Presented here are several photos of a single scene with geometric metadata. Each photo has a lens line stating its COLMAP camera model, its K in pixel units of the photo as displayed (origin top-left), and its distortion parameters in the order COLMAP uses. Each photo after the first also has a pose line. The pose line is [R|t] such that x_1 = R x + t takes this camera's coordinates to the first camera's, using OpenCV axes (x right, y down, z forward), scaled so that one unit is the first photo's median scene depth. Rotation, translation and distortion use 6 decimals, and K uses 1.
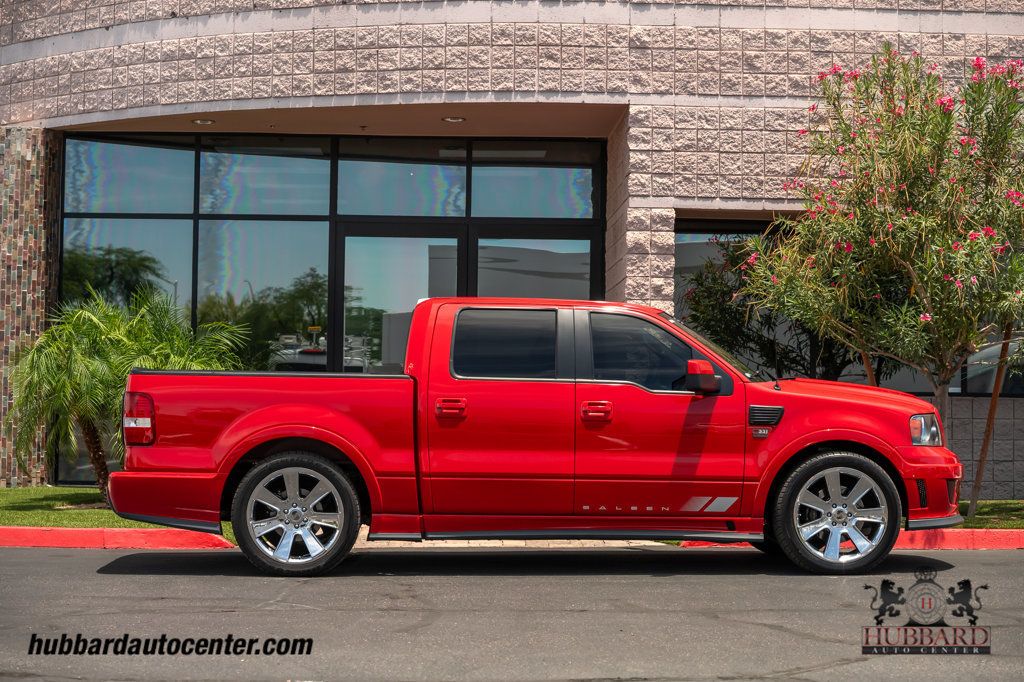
lens RADIAL K [[2068.1, 0, 512.0], [0, 2068.1, 341.0], [0, 0, 1]] dist [-0.177844, 0.166414]
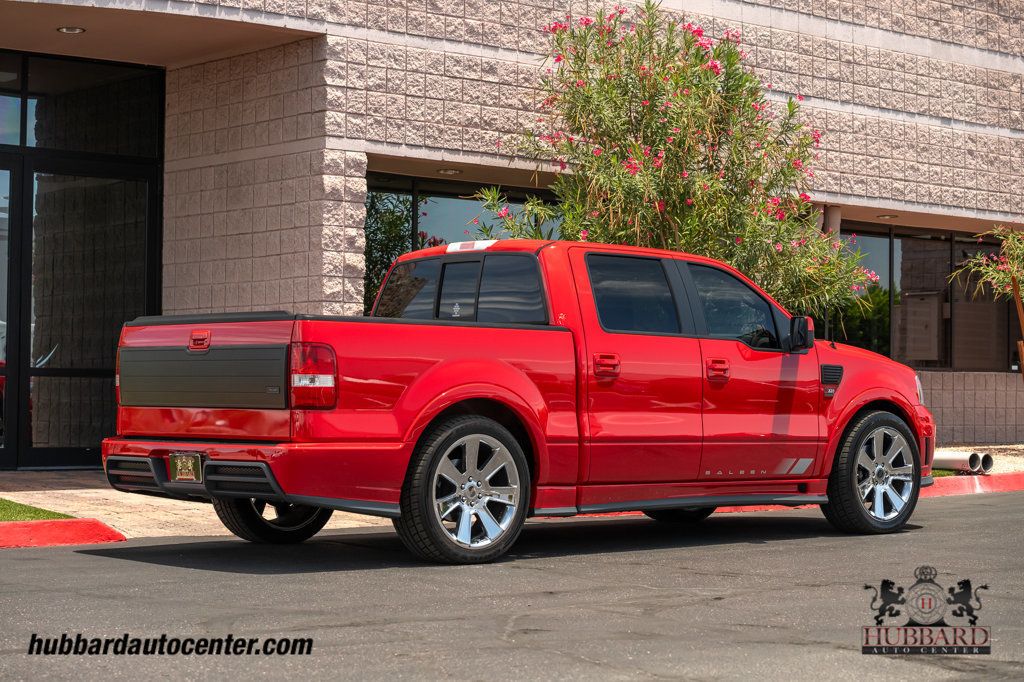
lens RADIAL K [[2133.9, 0, 512.0], [0, 2133.9, 341.0], [0, 0, 1]] dist [-0.183835, 0.115611]
pose [[0.774250, 0.013389, 0.632739, -0.465063], [-0.019859, 0.999798, 0.003144, 0.014679], [-0.632569, -0.015000, 0.774359, 0.229590]]
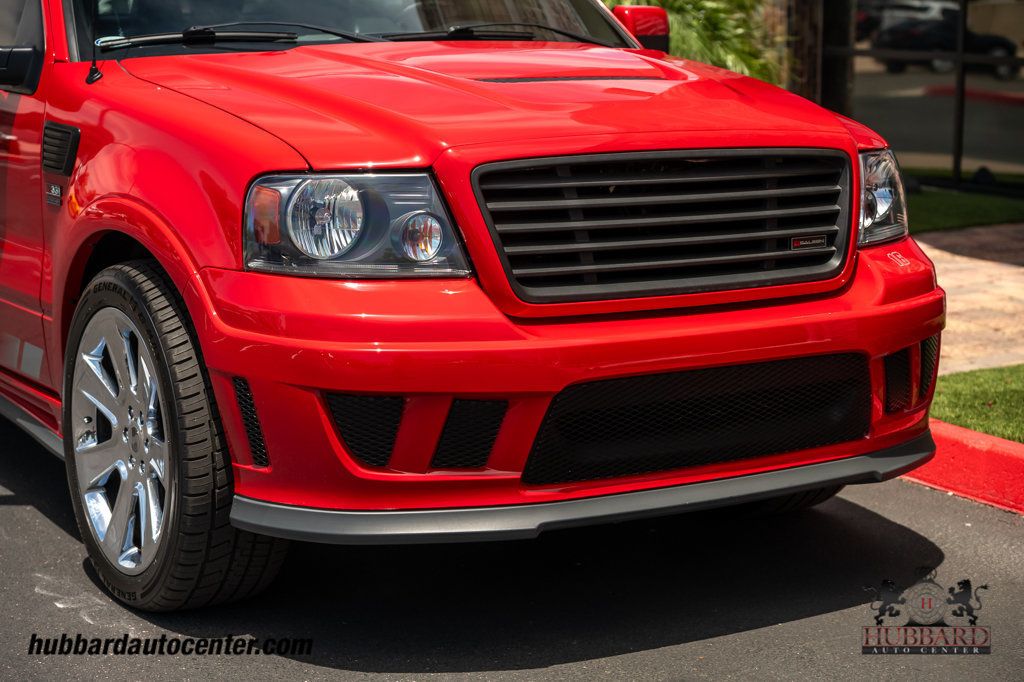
lens RADIAL K [[2068.1, 0, 512.0], [0, 2068.1, 341.0], [0, 0, 1]] dist [-0.177844, 0.166414]
pose [[0.475802, 0.139808, -0.868370, 0.365251], [0.023940, 0.984862, 0.171680, 0.005759], [0.879227, -0.102475, 0.465252, 0.654100]]
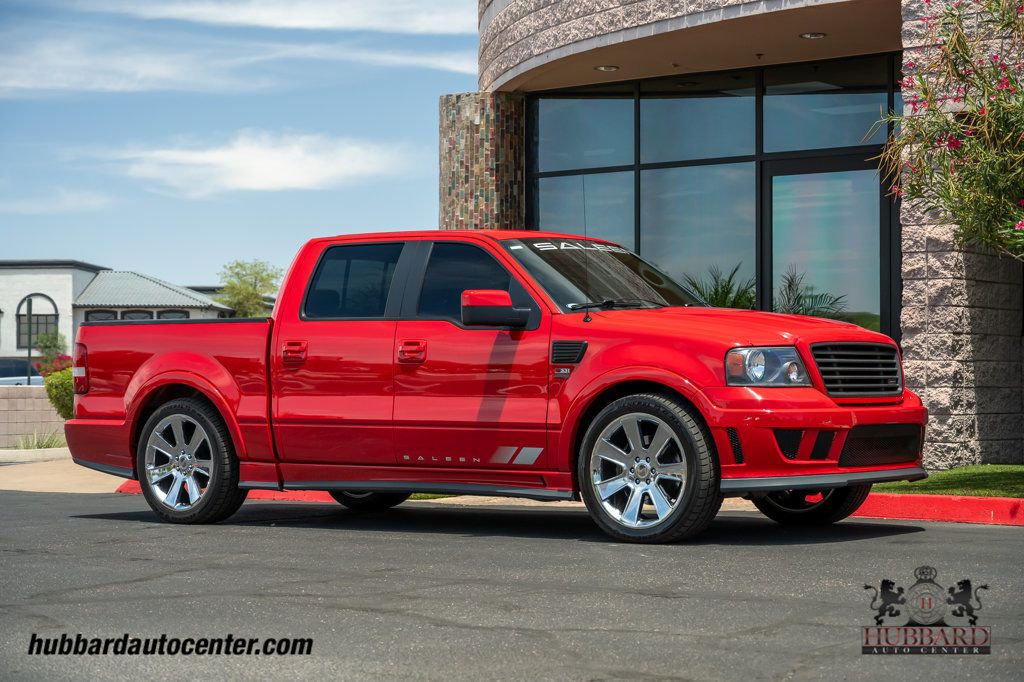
lens RADIAL K [[2098.4, 0, 512.0], [0, 2098.4, 341.0], [0, 0, 1]] dist [0.034167, 0.125238]
pose [[0.764497, -0.026171, -0.644096, 0.485830], [0.031683, 0.999493, -0.003006, 0.024523], [0.643848, -0.018109, 0.764939, 0.236277]]
